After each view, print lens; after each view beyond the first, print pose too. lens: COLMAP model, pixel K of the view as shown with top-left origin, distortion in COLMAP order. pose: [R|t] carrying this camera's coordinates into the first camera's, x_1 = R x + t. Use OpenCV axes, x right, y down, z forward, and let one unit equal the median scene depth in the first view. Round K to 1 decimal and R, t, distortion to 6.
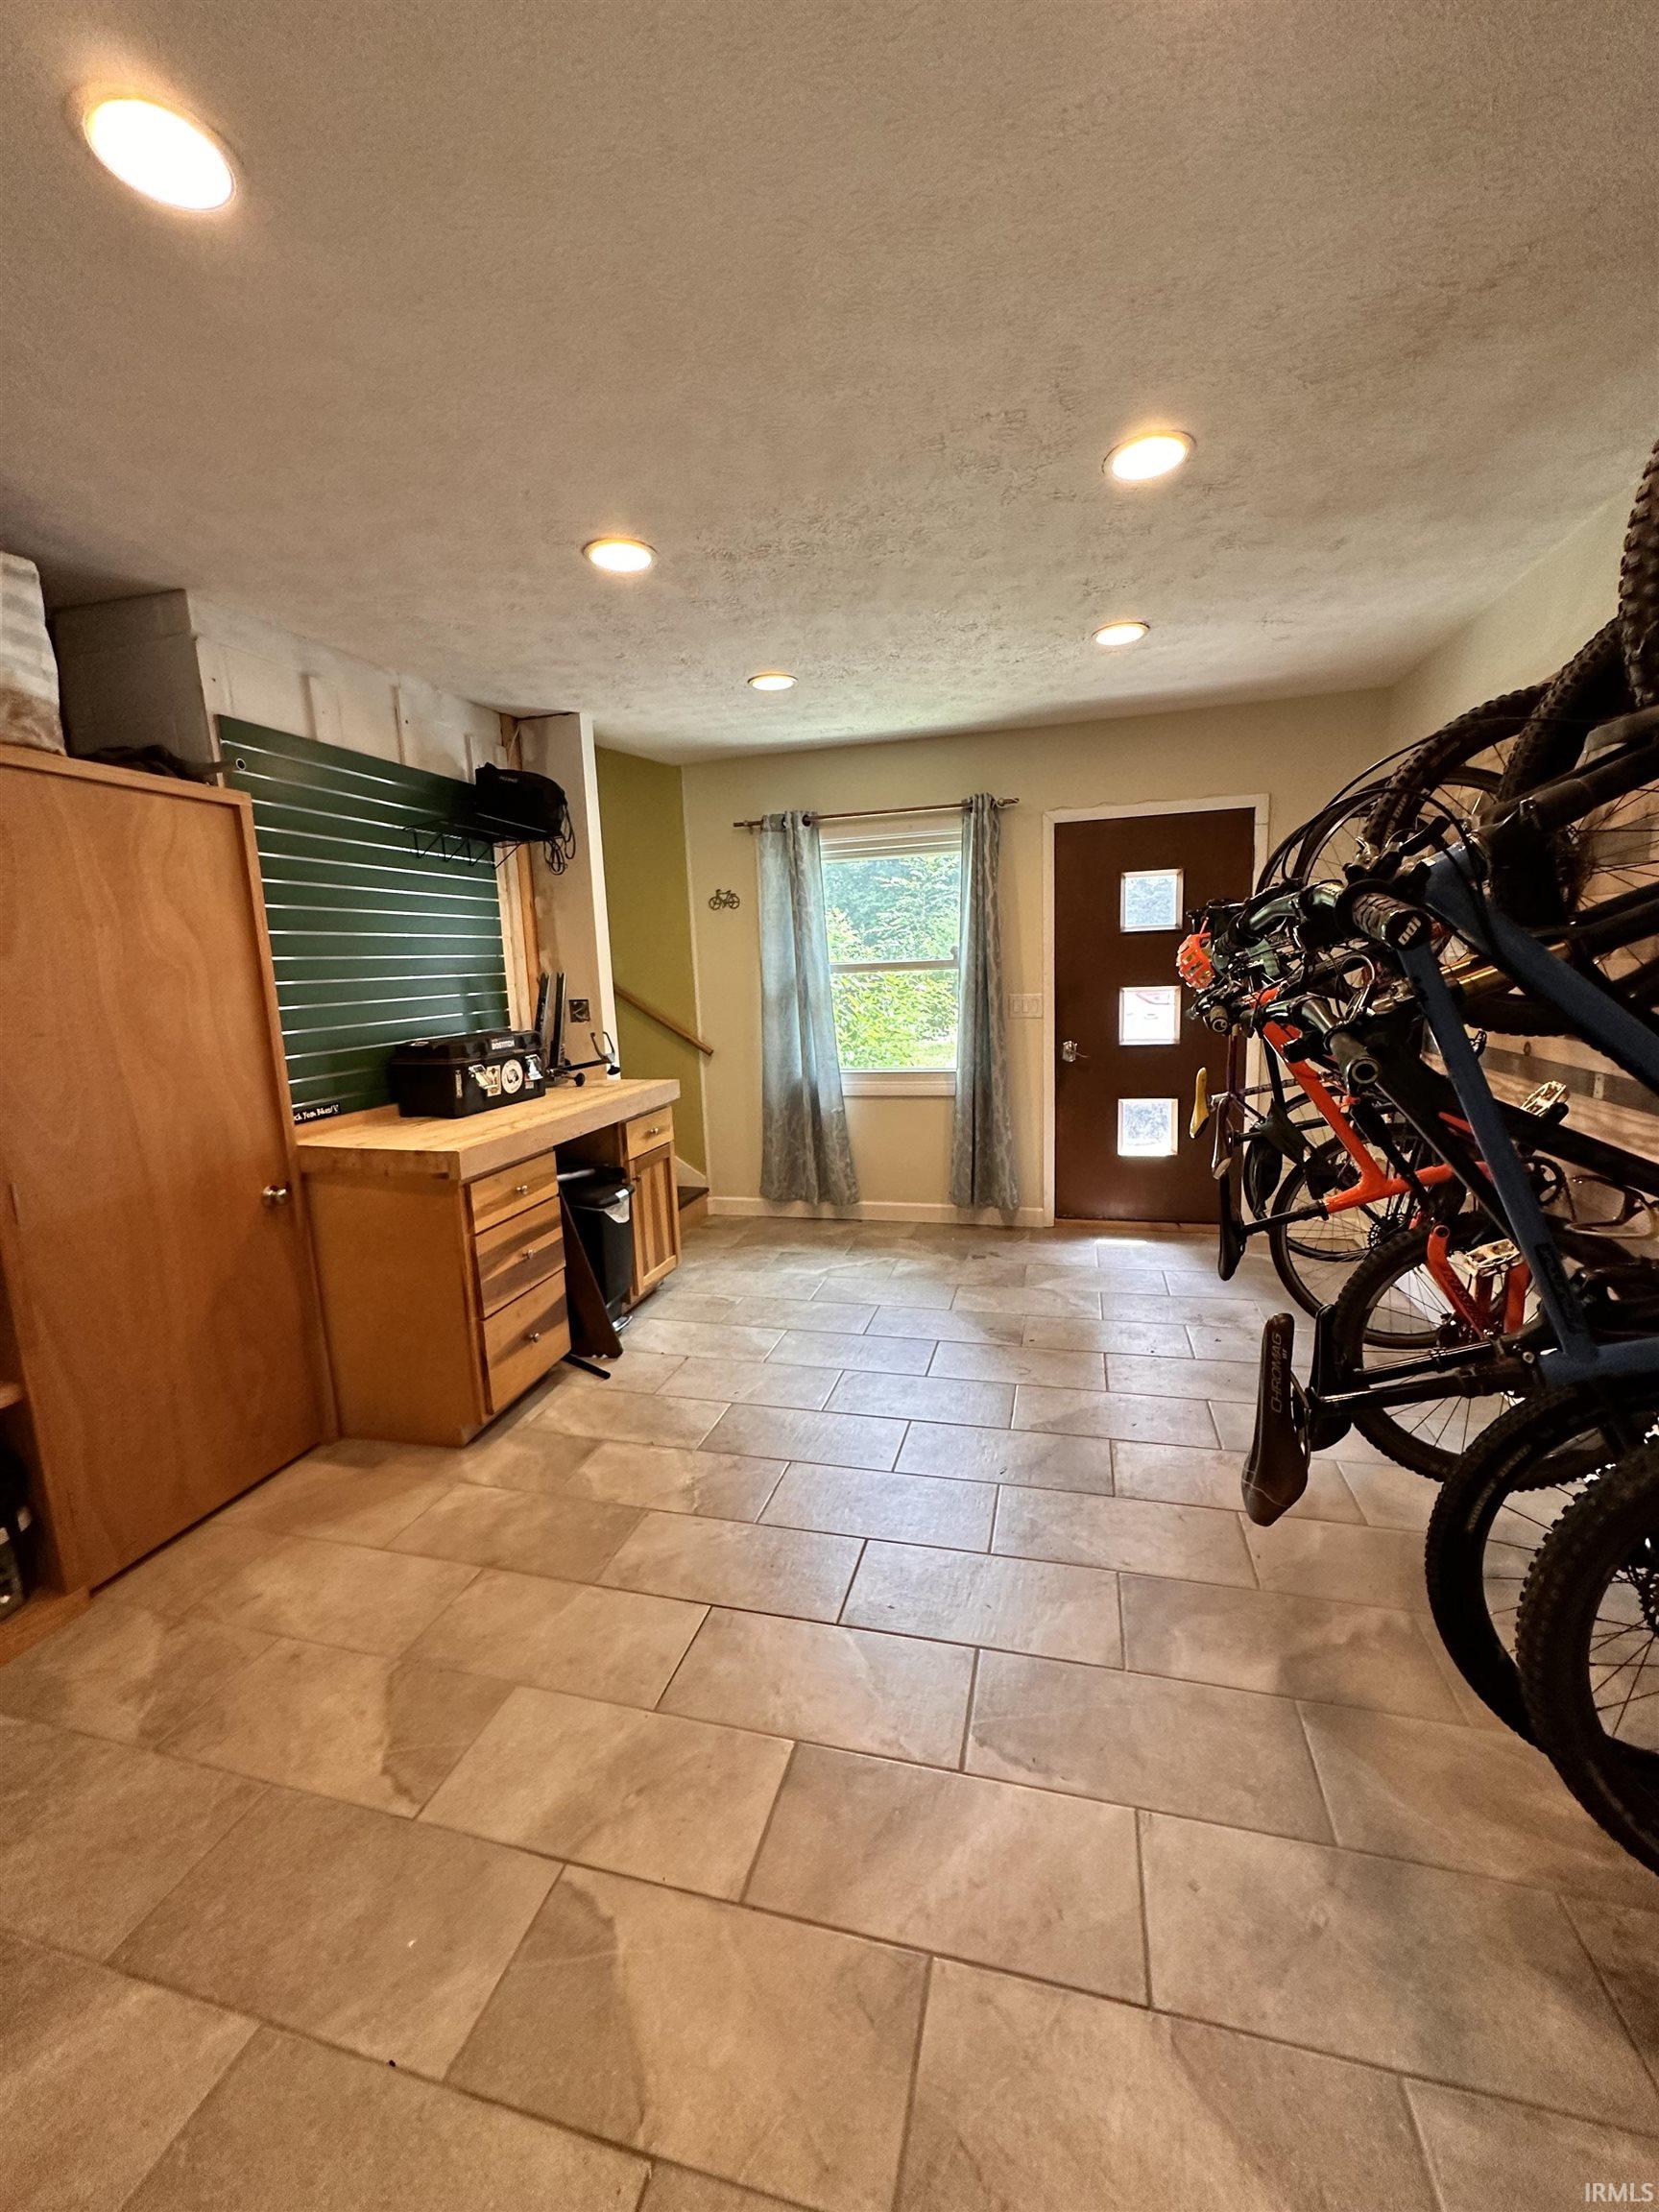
lens RADIAL K [[889.0, 0, 829.2], [0, 889.0, 1098.5], [0, 0, 1]] dist [-0.002559, 0.001293]
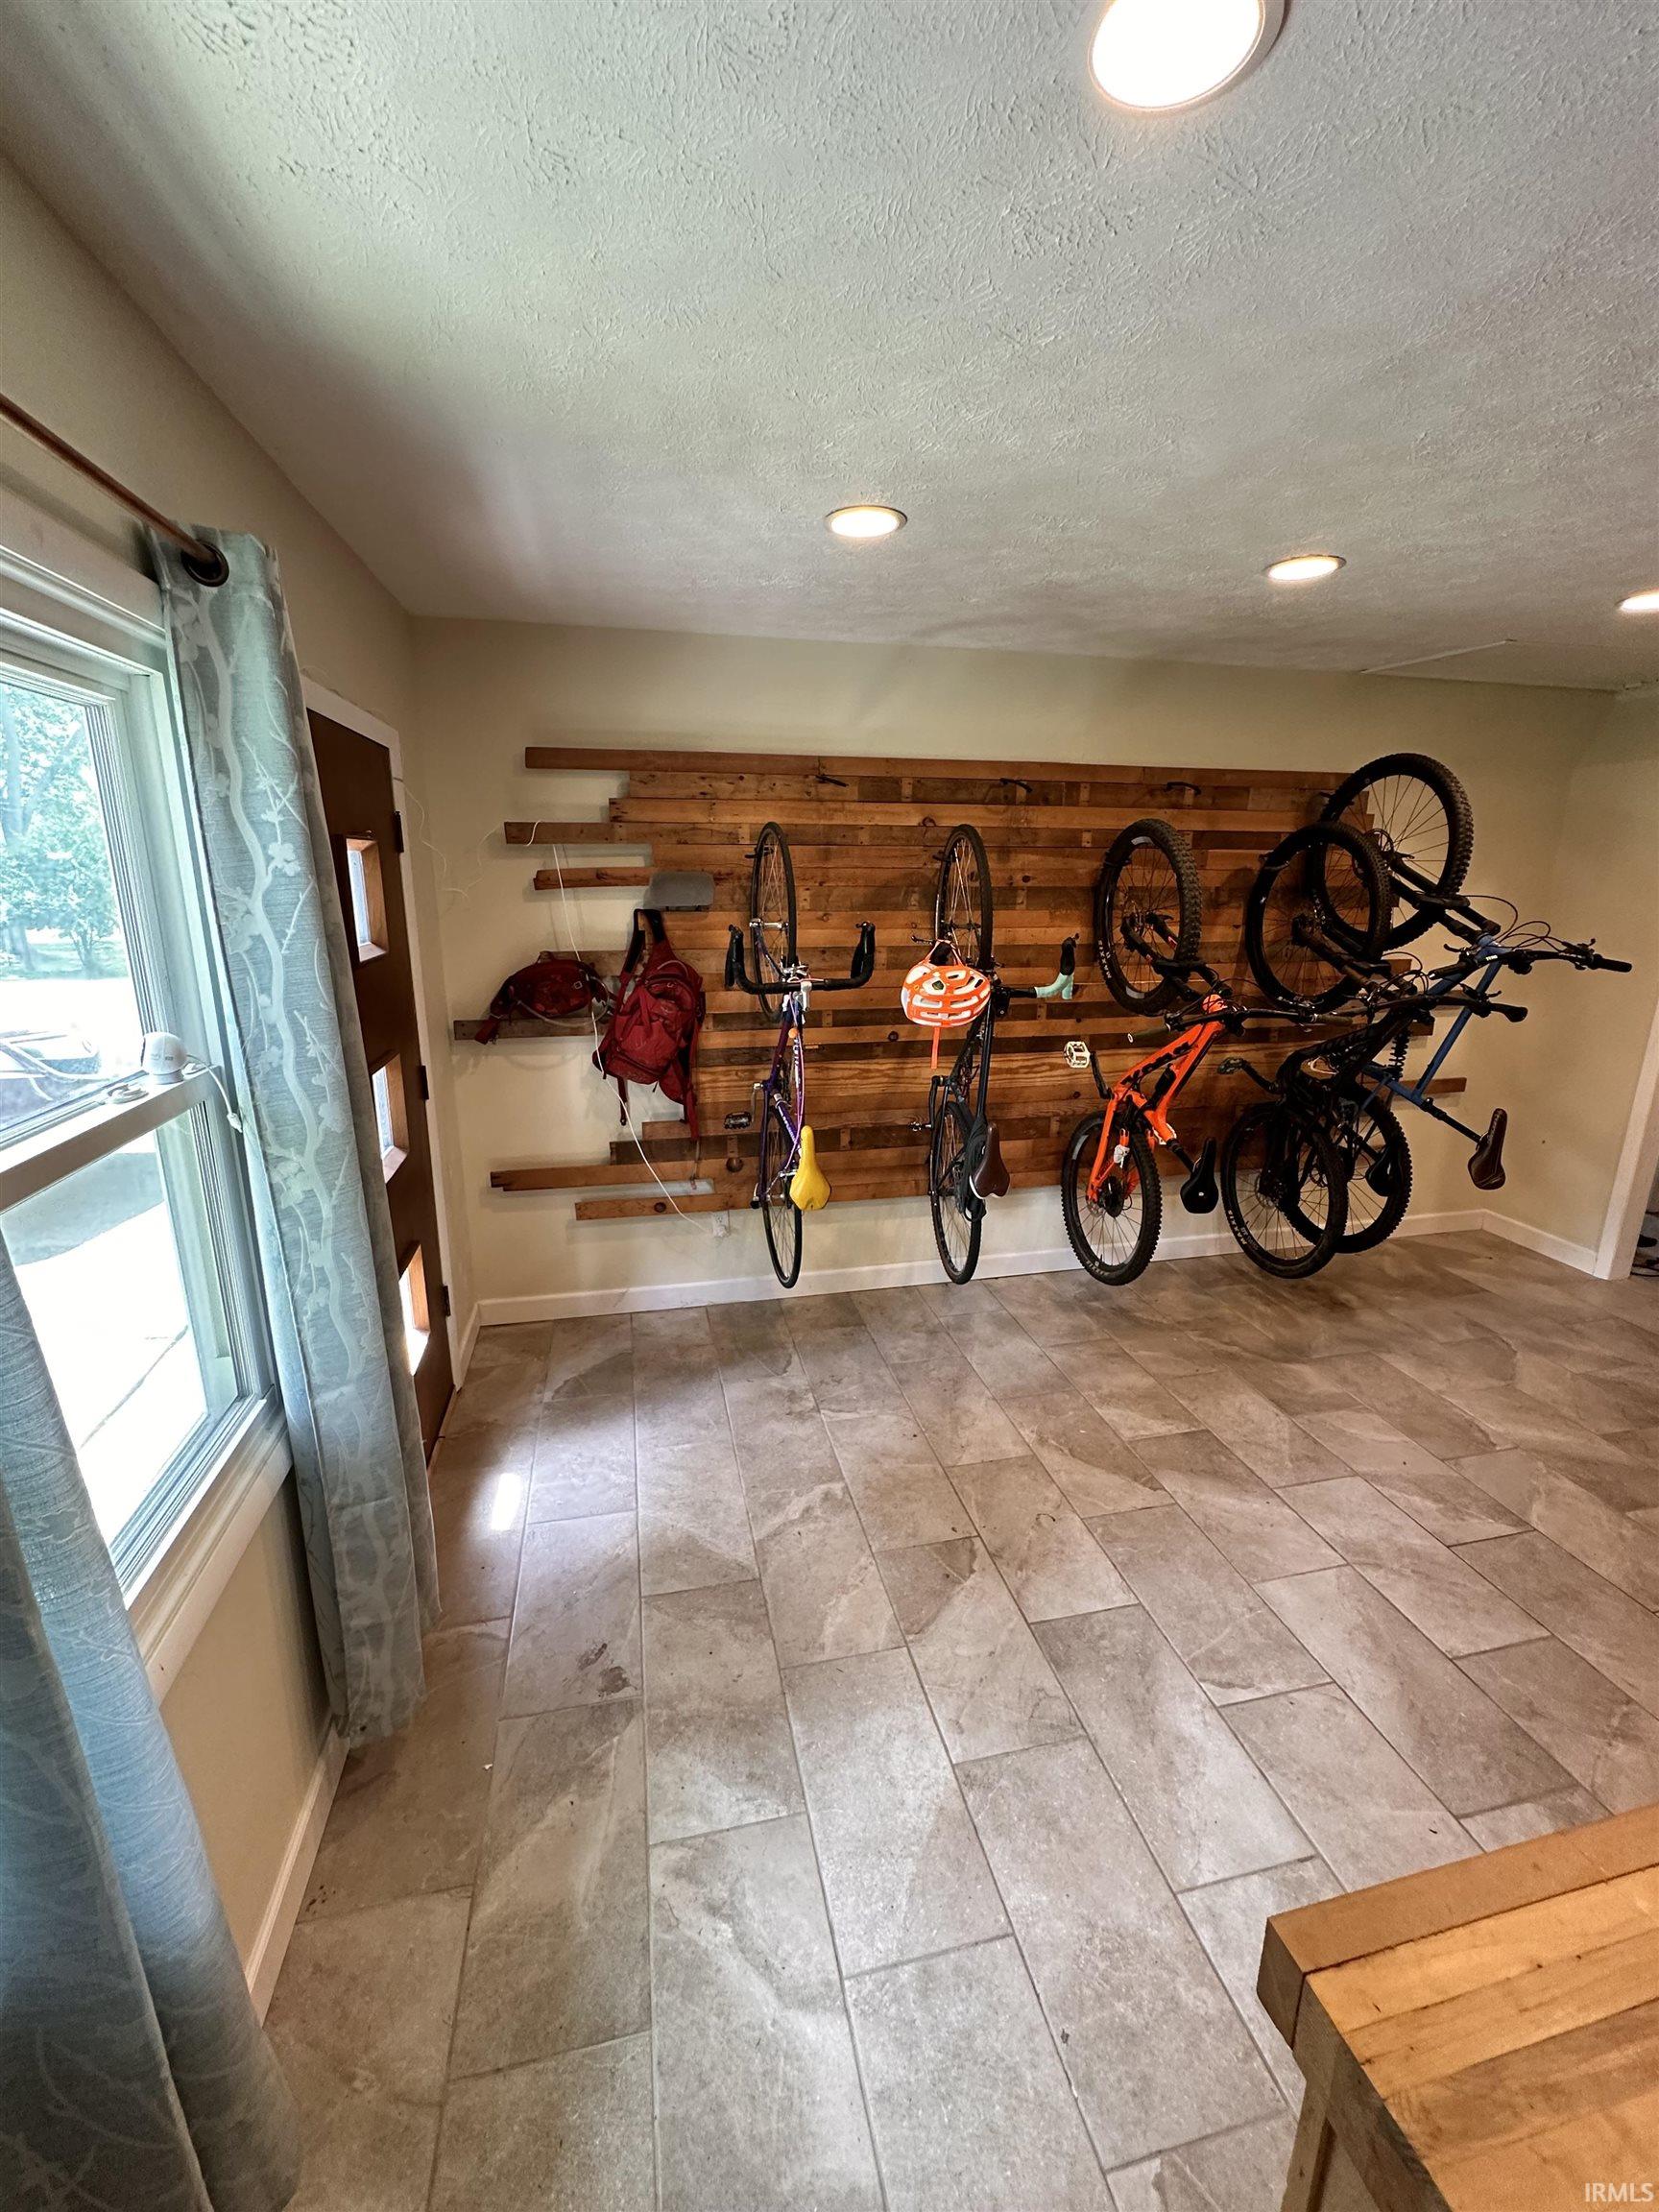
lens RADIAL K [[889.0, 0, 832.7], [0, 889.0, 1107.9], [0, 0, 1]] dist [-0.002559, 0.001293]
pose [[-0.459110, -0.197234, 0.866208, -0.255543], [0.151763, 0.943297, 0.295225, -0.251974], [-0.875320, 0.267000, -0.403144, 1.124164]]
